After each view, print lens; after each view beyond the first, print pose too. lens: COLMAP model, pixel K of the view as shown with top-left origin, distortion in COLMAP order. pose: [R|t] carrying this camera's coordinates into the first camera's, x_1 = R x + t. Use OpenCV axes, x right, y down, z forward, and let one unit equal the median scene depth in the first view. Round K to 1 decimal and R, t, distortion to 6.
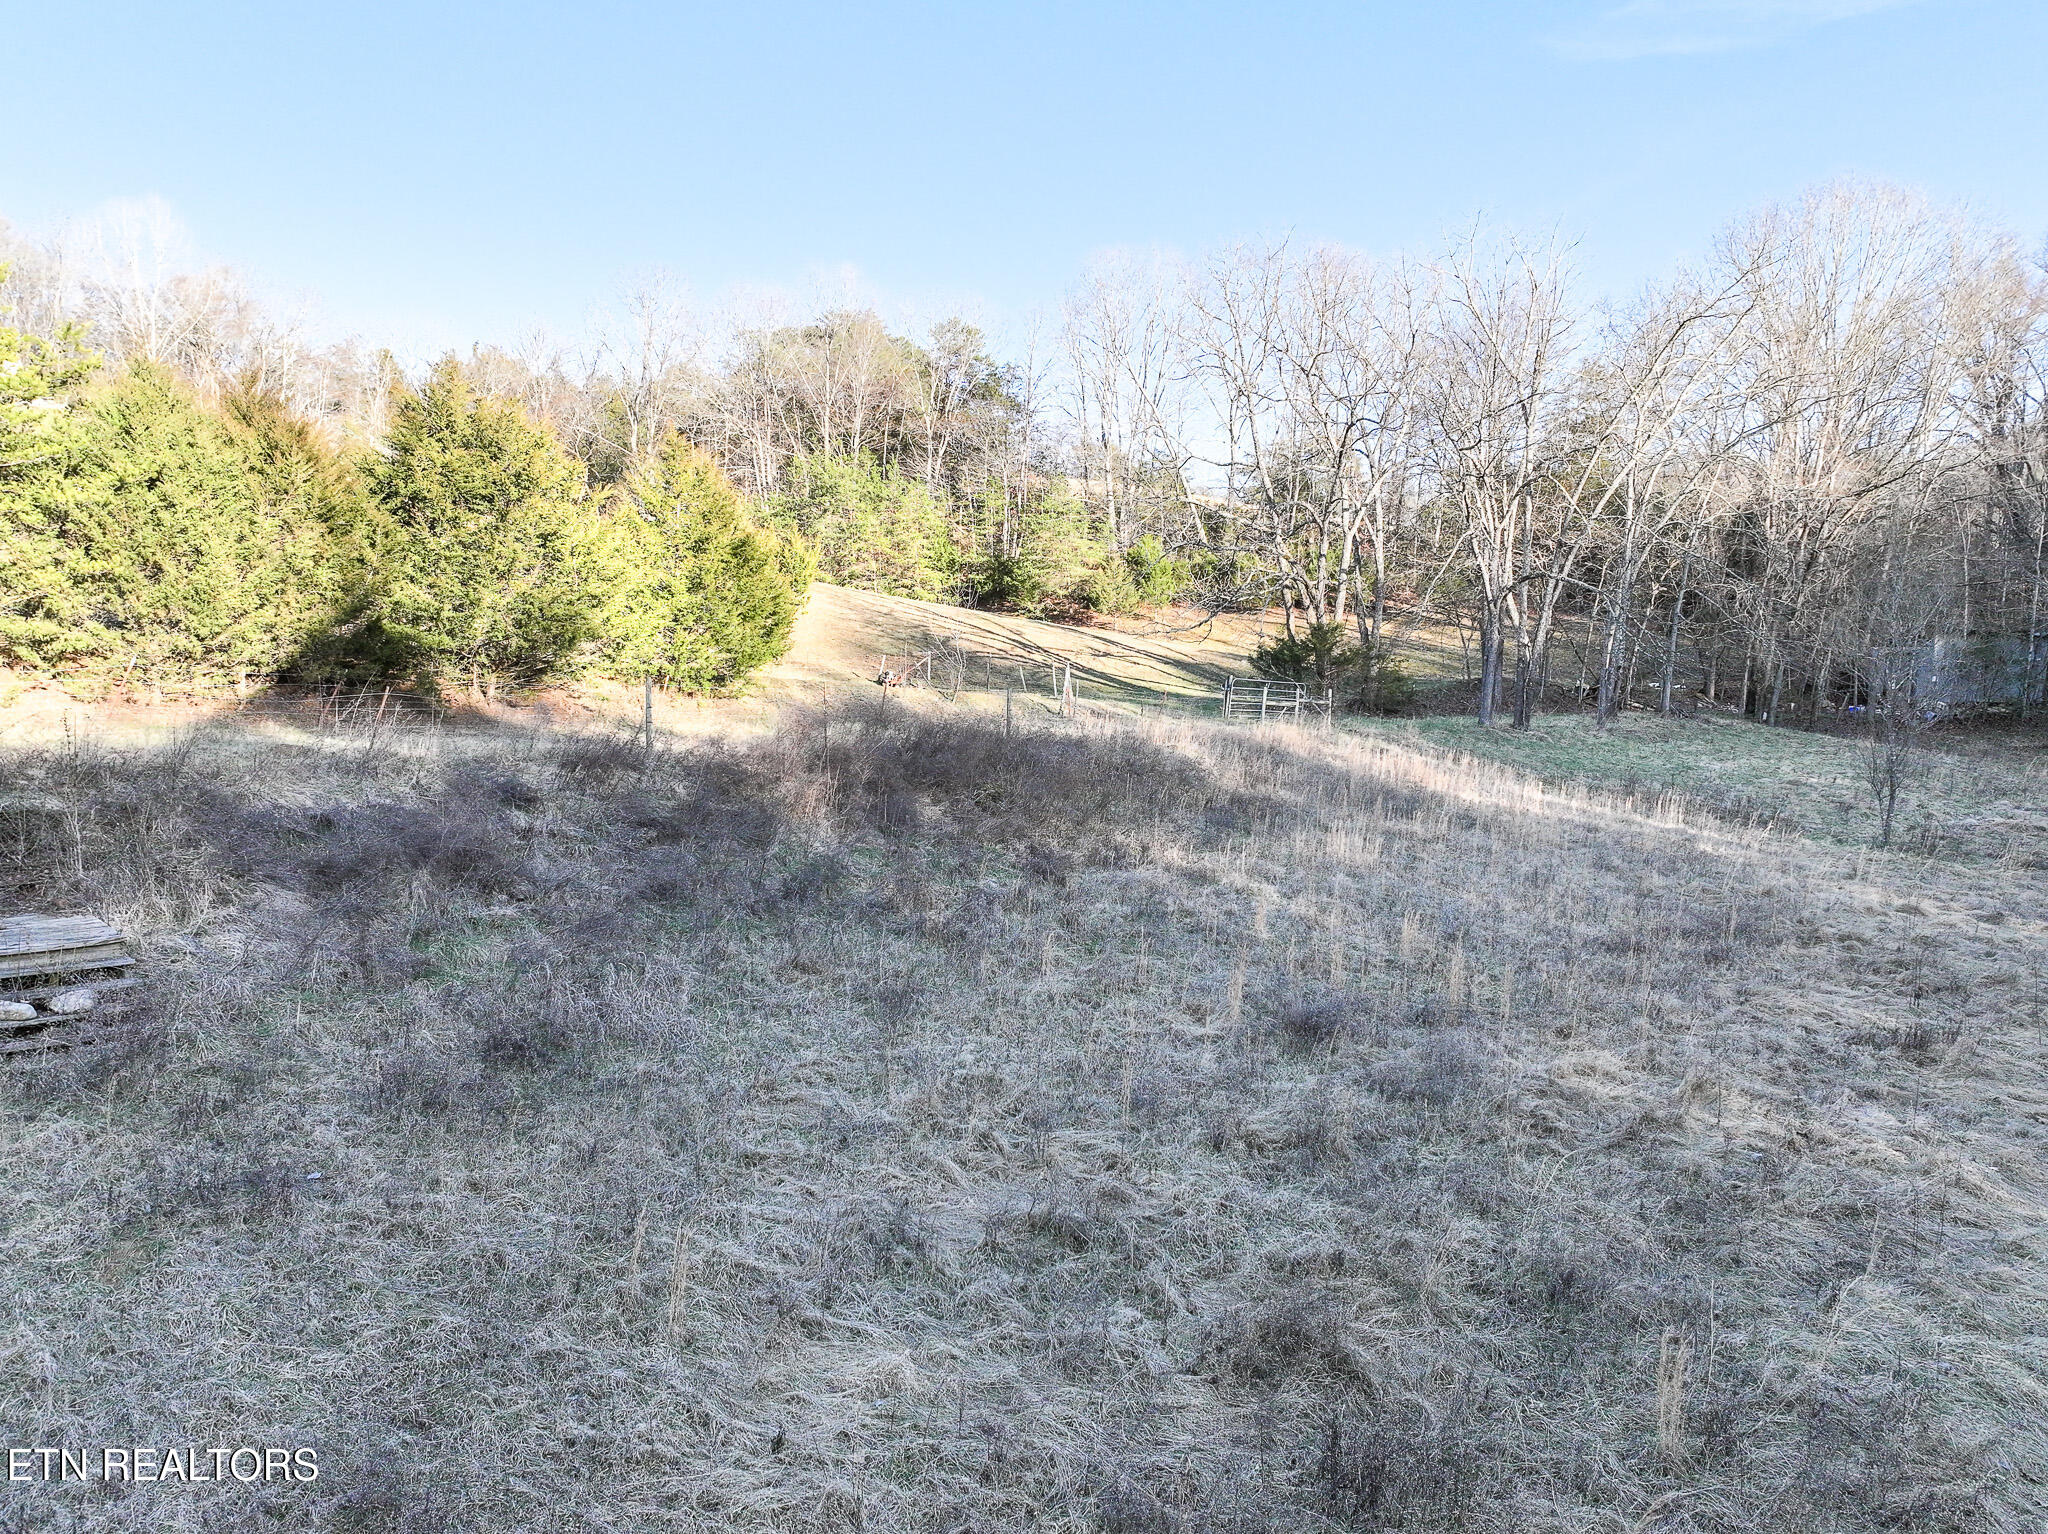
lens RADIAL K [[1440.6, 0, 1030.6], [0, 1440.6, 747.1], [0, 0, 1]] dist [-0.002866, 0.018529]
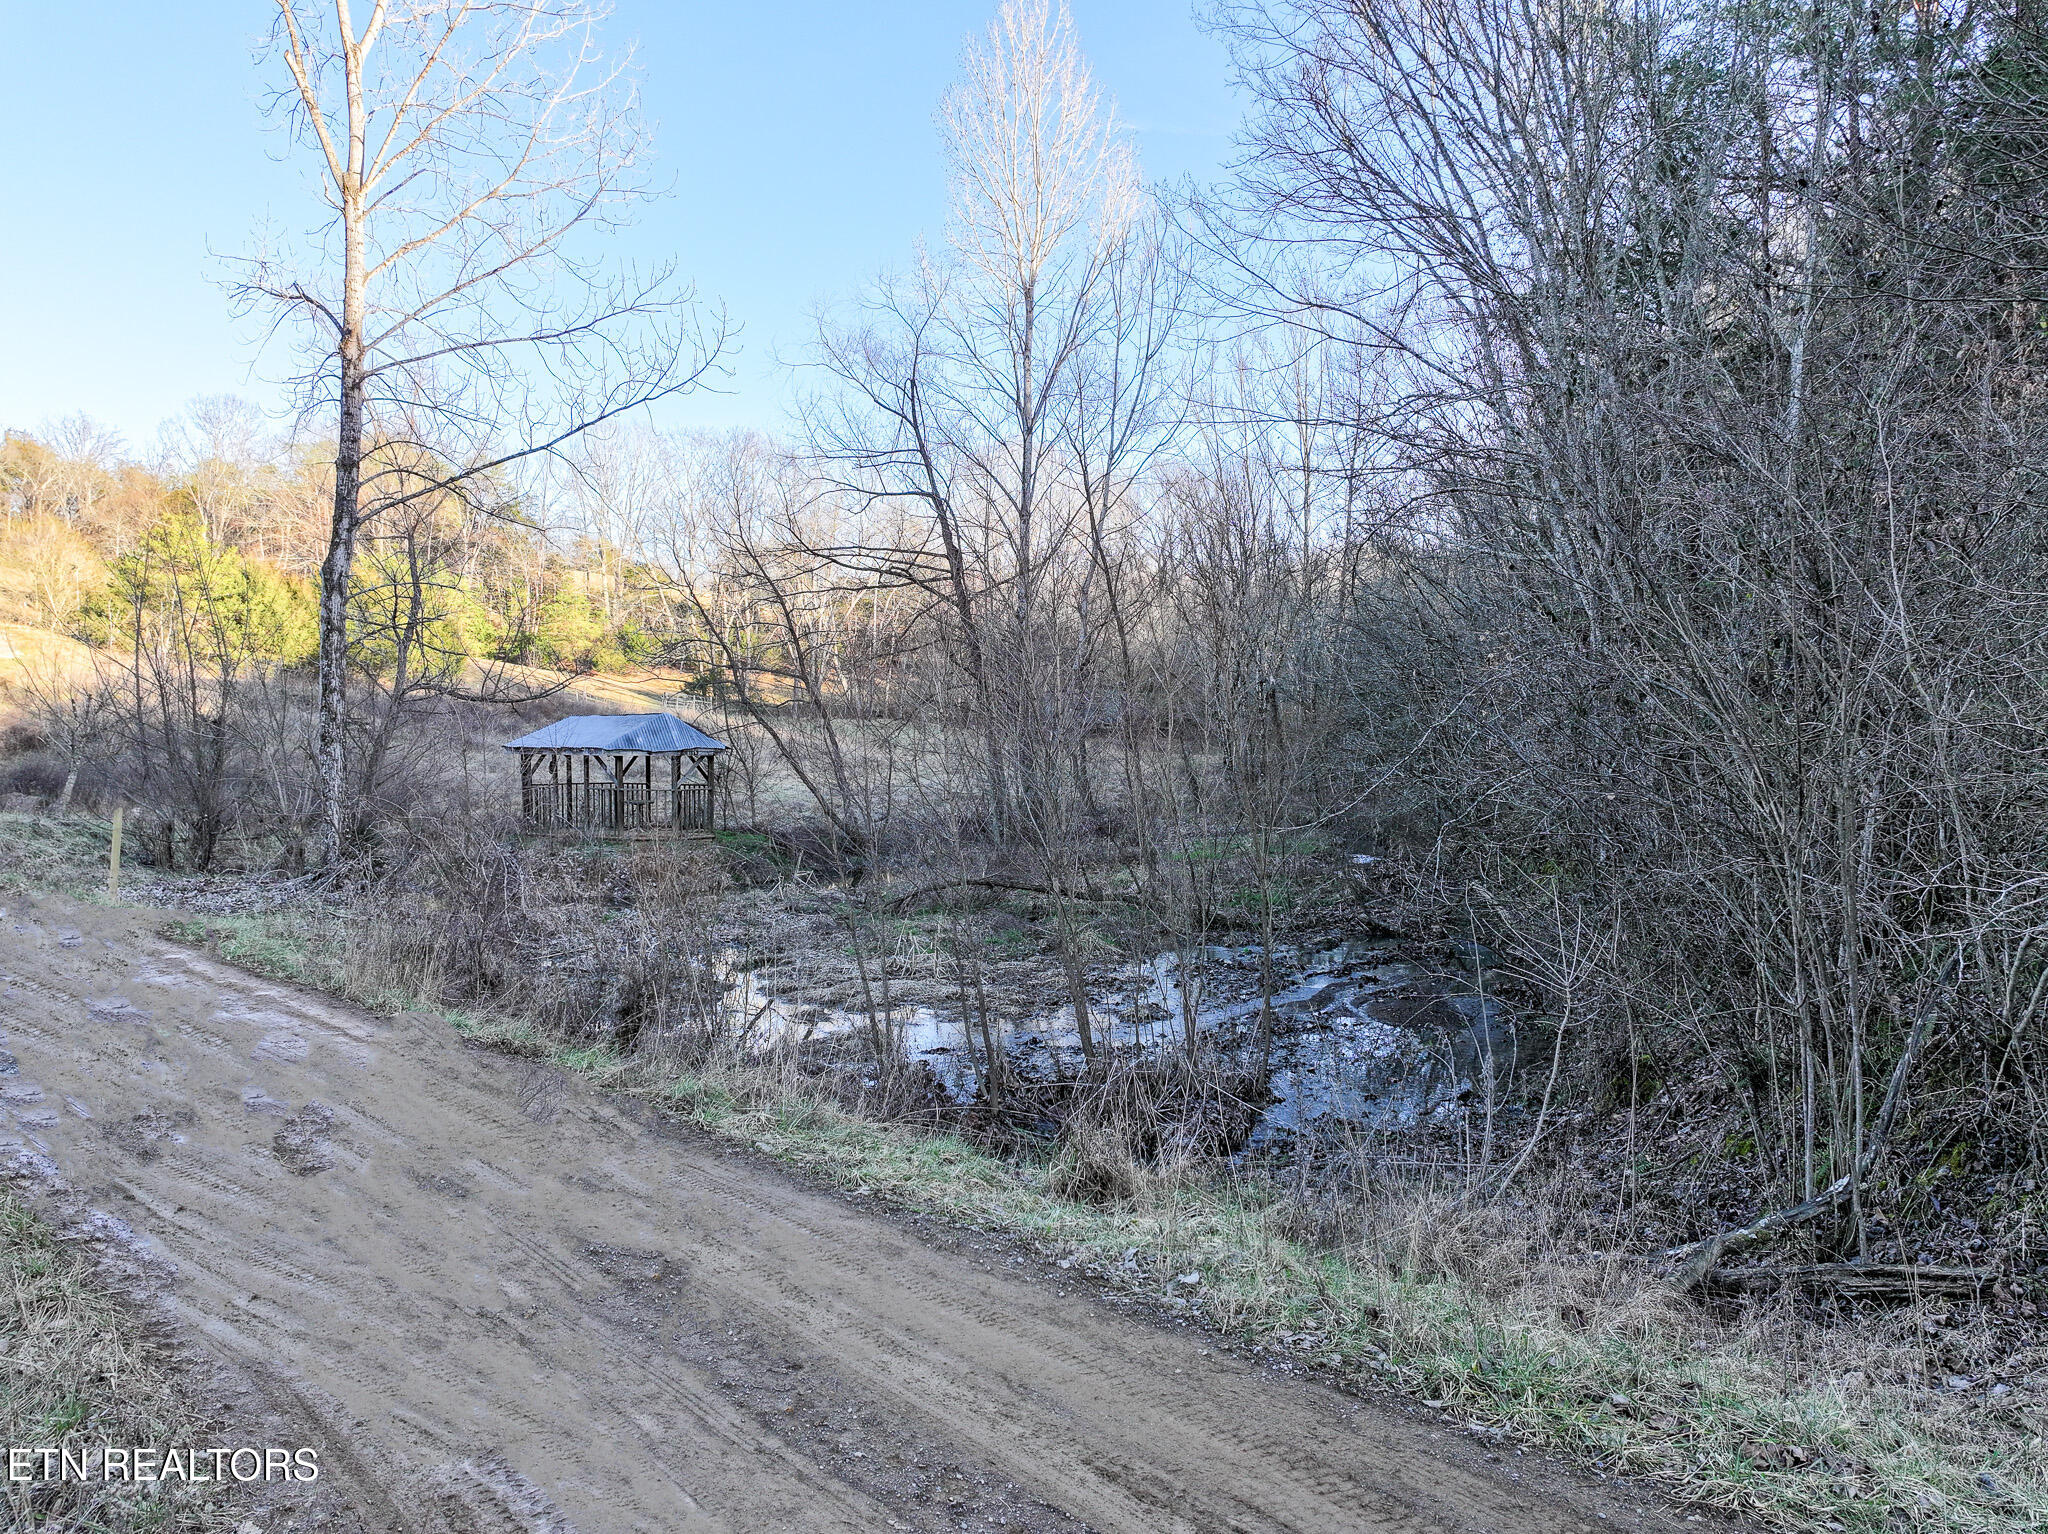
lens RADIAL K [[1440.6, 0, 1035.6], [0, 1440.6, 760.5], [0, 0, 1]] dist [-0.002866, 0.018529]
pose [[0.941576, -0.008723, 0.336688, -0.035542], [0.025152, 0.998694, -0.044464, 0.094635], [-0.335861, 0.050335, 0.940566, -0.674156]]
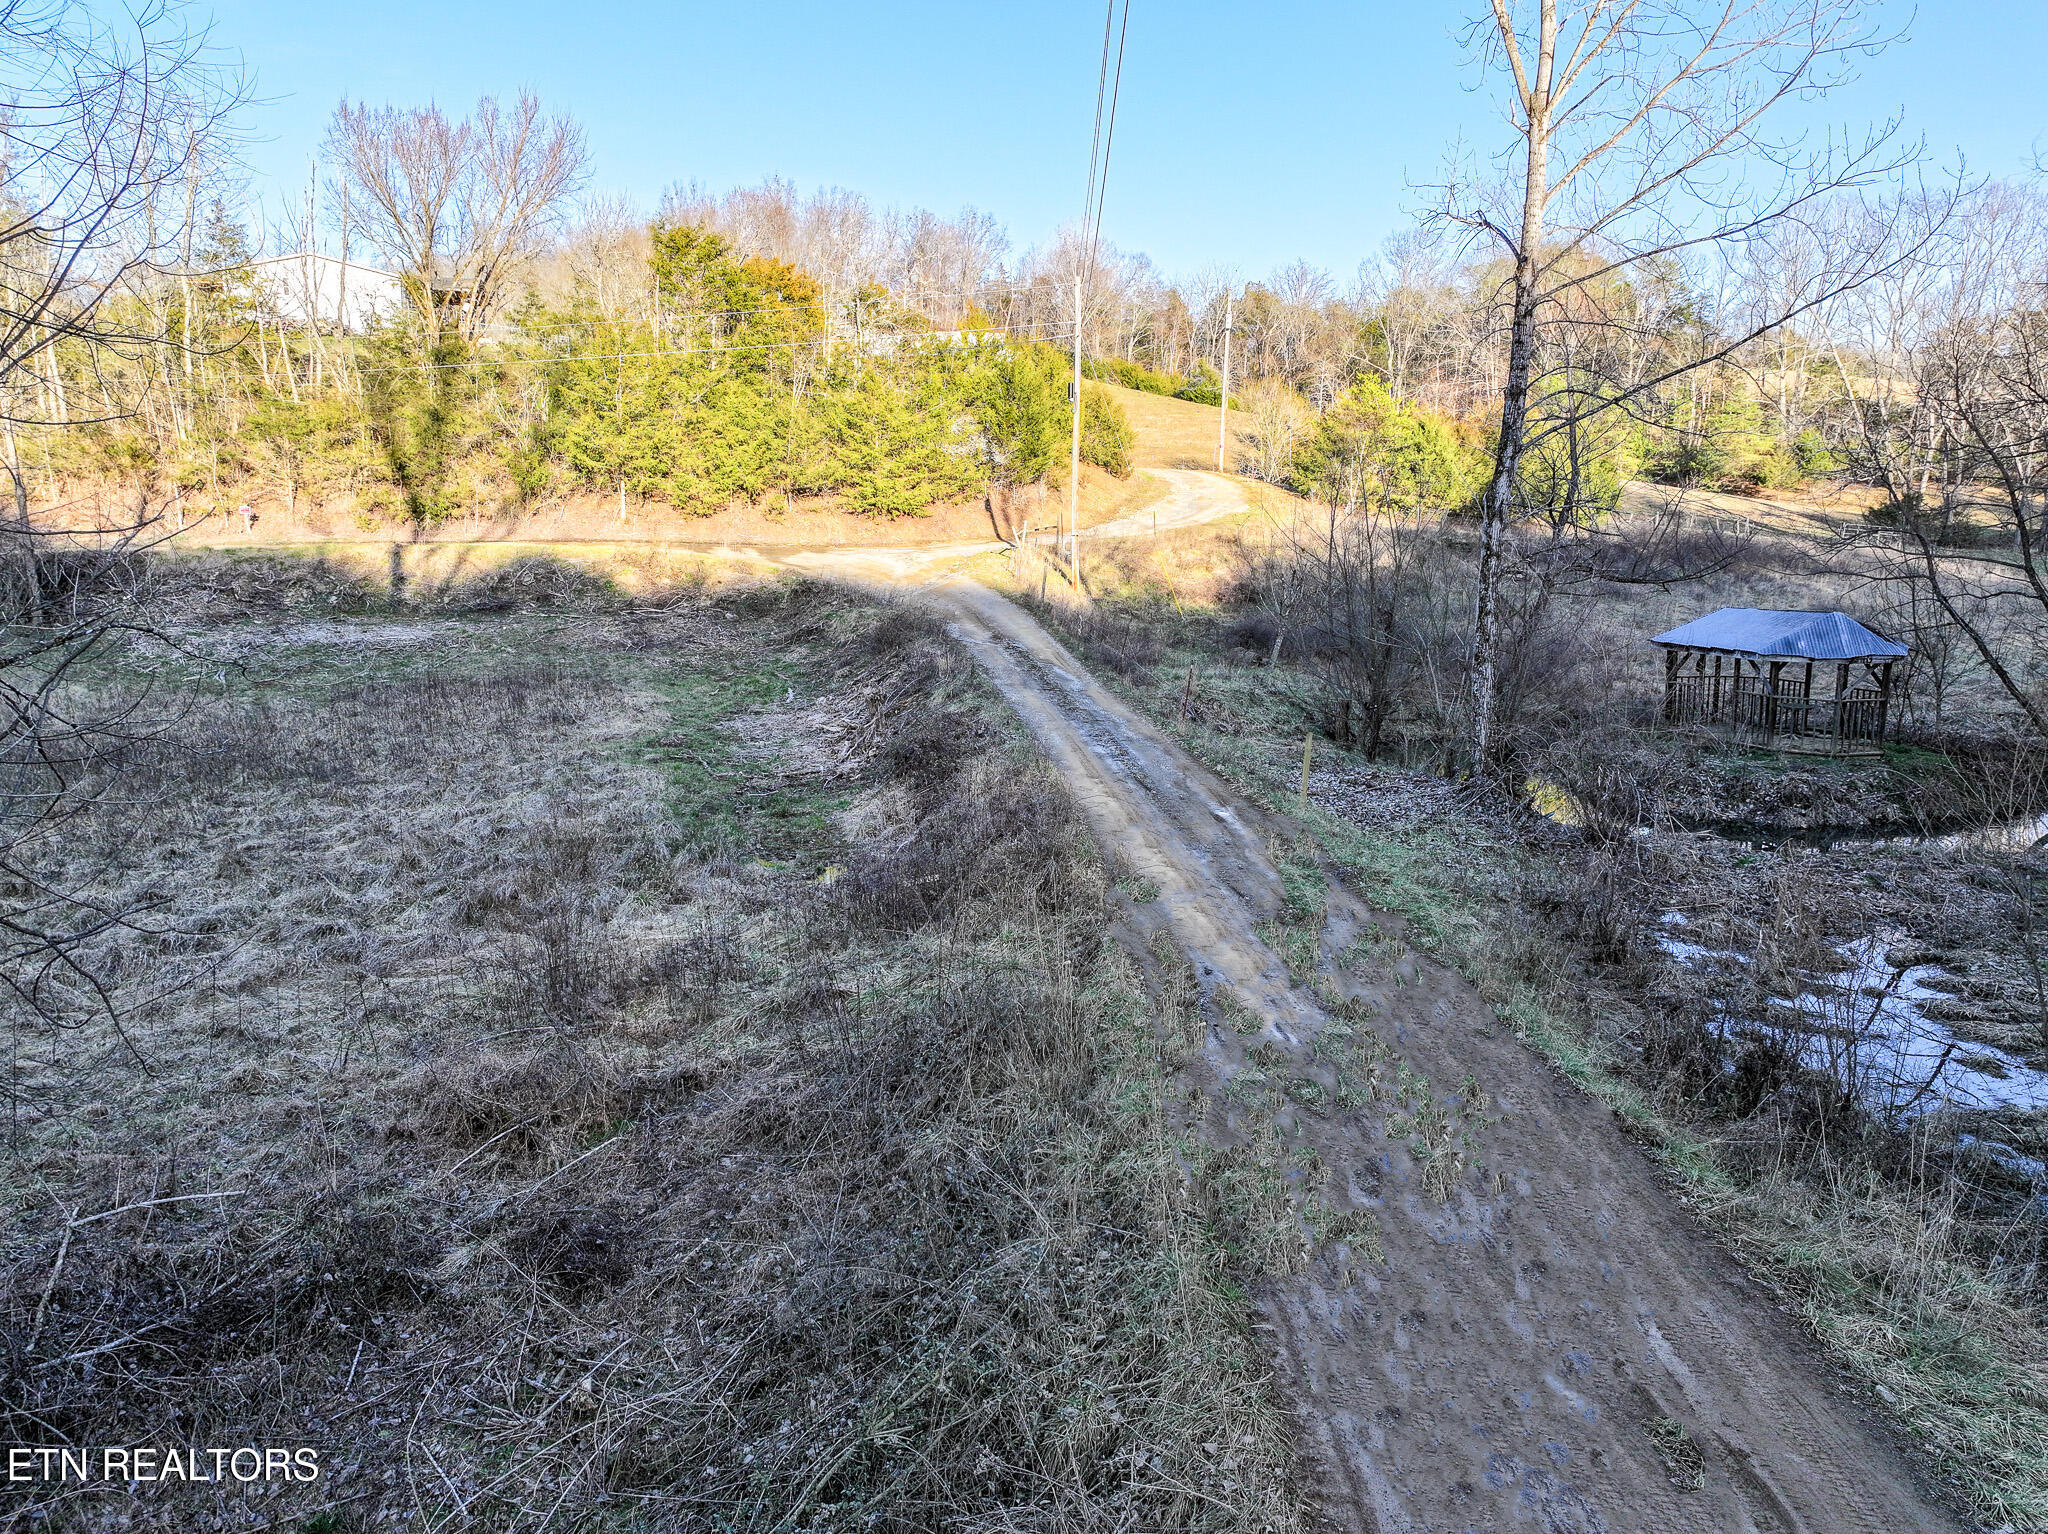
lens RADIAL K [[1440.6, 0, 1033.5], [0, 1440.6, 762.9], [0, 0, 1]] dist [-0.002866, 0.018529]
pose [[0.915711, 0.064755, -0.396586, -0.035937], [-0.026976, 0.994610, 0.100115, 0.059391], [0.400931, -0.080978, 0.912522, -0.676296]]
